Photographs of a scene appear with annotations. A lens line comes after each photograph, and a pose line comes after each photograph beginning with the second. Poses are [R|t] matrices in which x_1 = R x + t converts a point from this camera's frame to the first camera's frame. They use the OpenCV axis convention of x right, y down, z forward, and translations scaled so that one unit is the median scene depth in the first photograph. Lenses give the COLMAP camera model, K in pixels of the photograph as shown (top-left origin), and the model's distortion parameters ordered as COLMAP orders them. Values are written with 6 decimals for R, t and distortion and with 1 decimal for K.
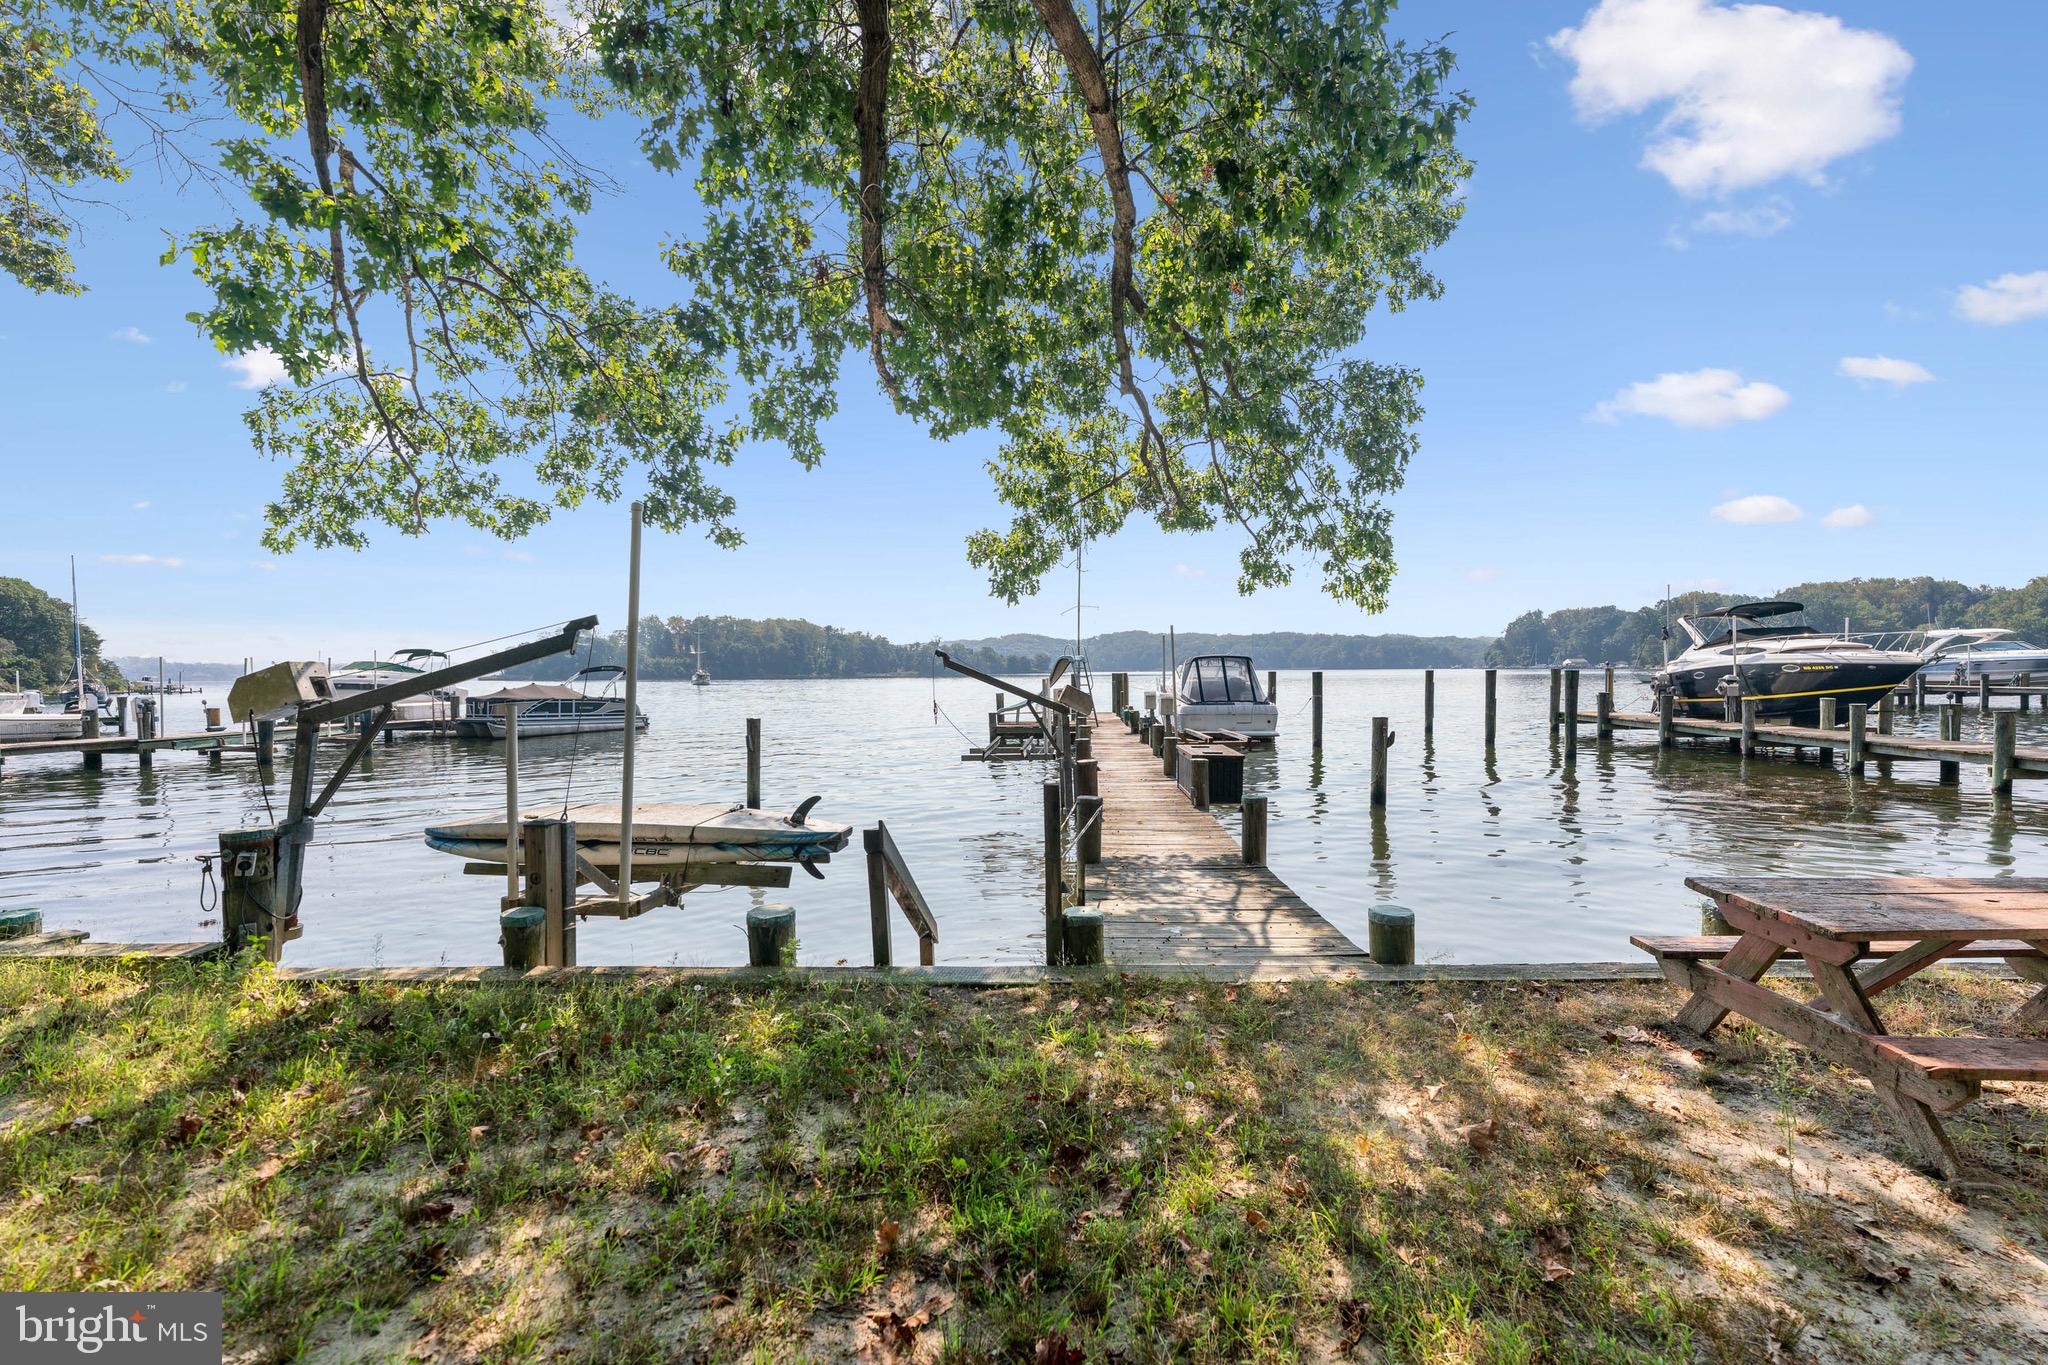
lens RADIAL K [[845.7, 0, 1040.7], [0, 845.7, 705.2], [0, 0, 1]] dist [-0.001189, 0.000125]
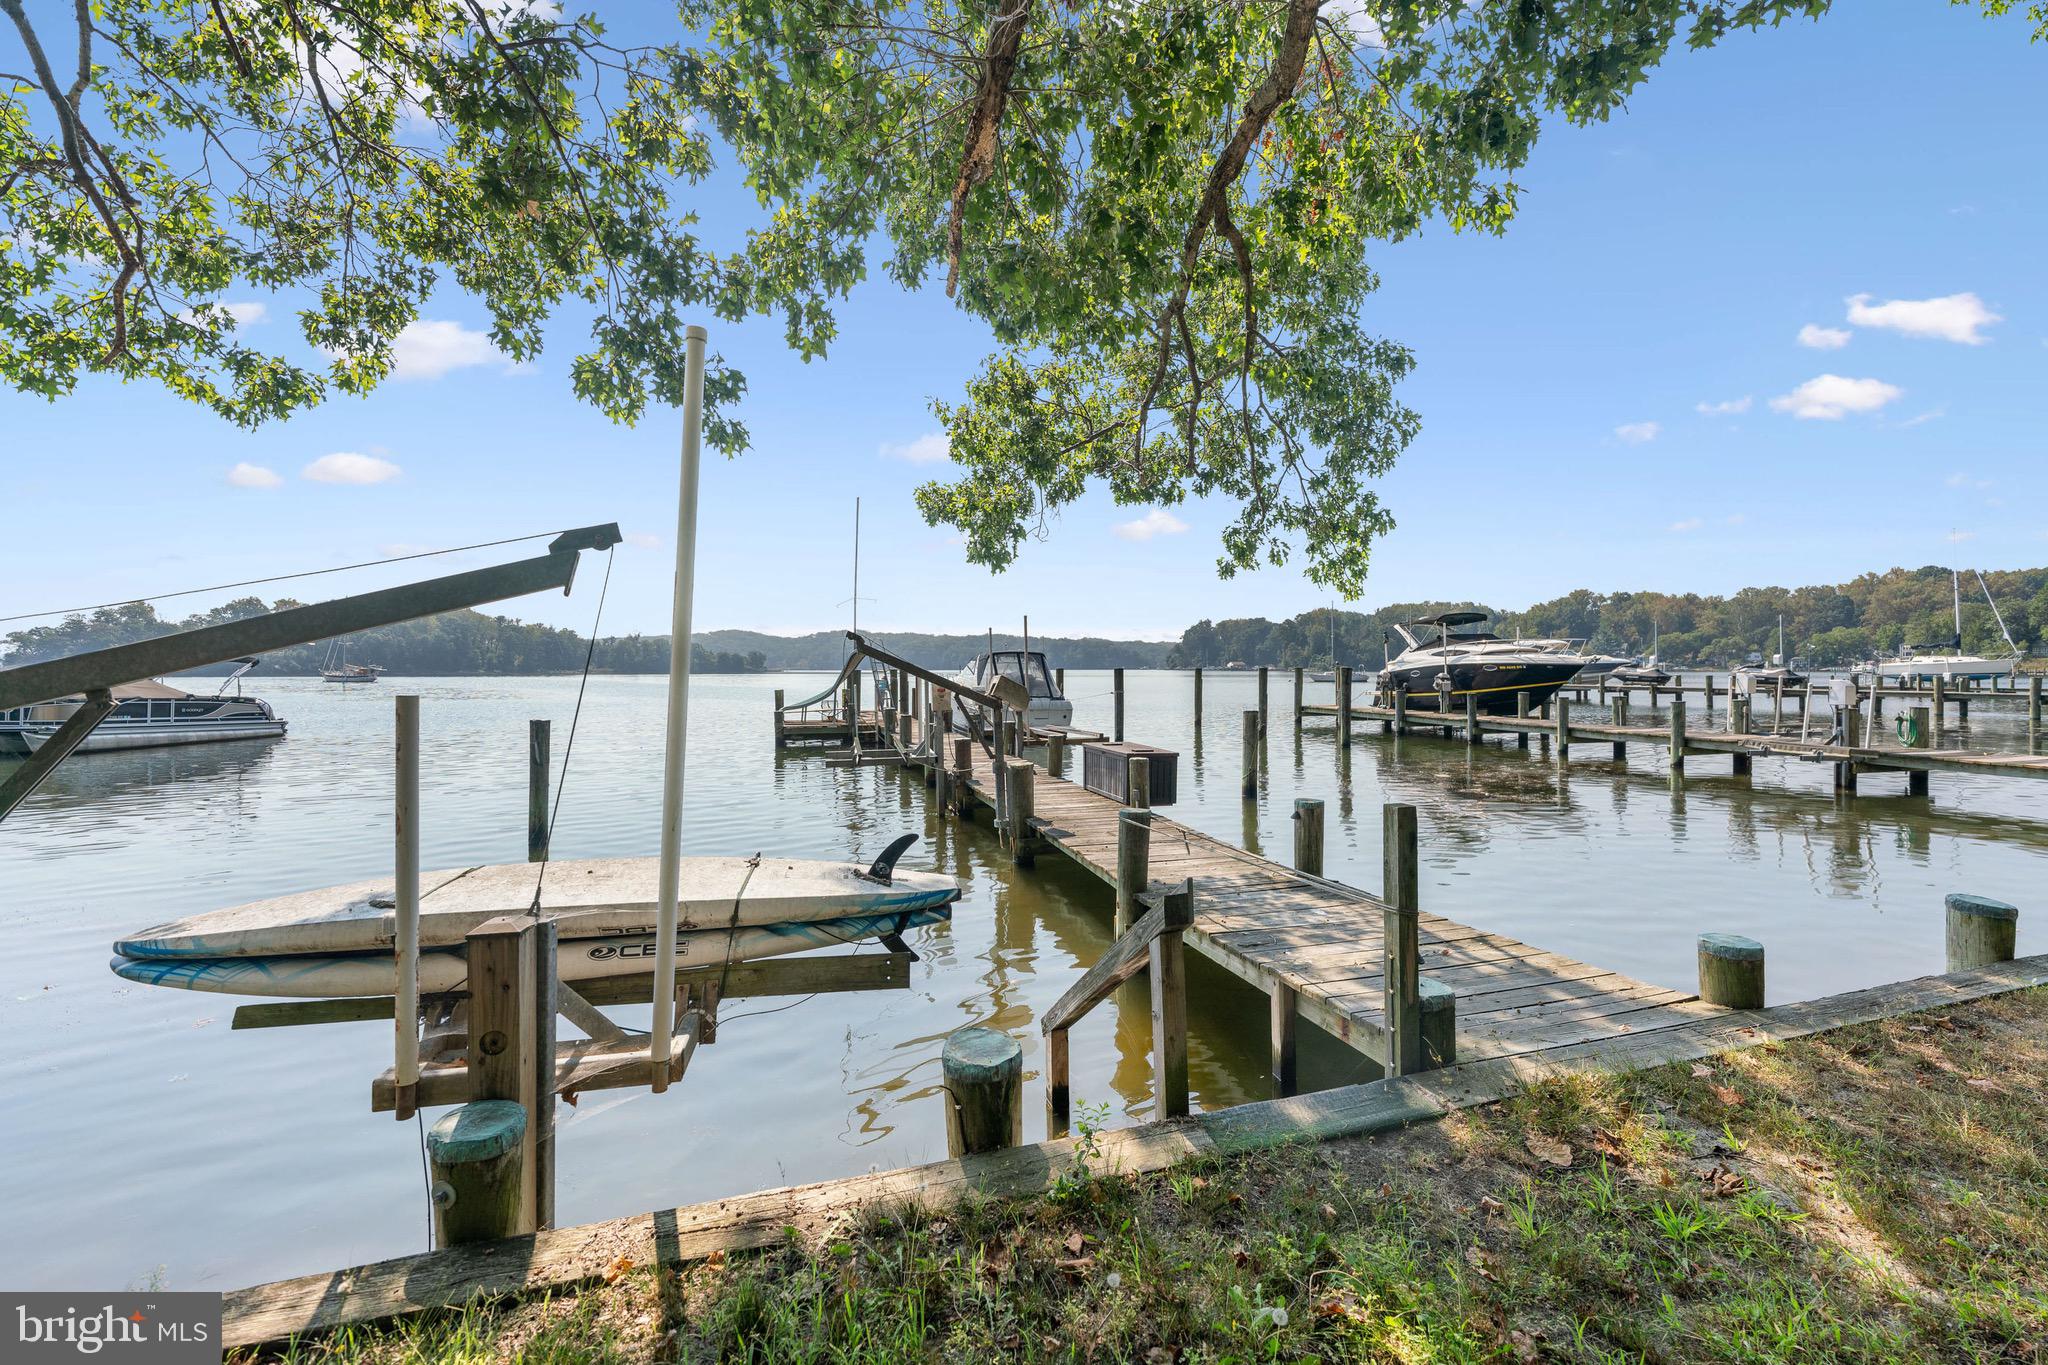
lens RADIAL K [[820.9, 0, 1025.5], [0, 820.9, 673.4], [0, 0, 1]] dist [0.000226, 0.000258]
pose [[0.948813, 0.005146, 0.315796, -0.236695], [0.006487, 0.999339, -0.035774, 0.004600], [-0.315771, 0.035991, 0.948153, 0.229469]]
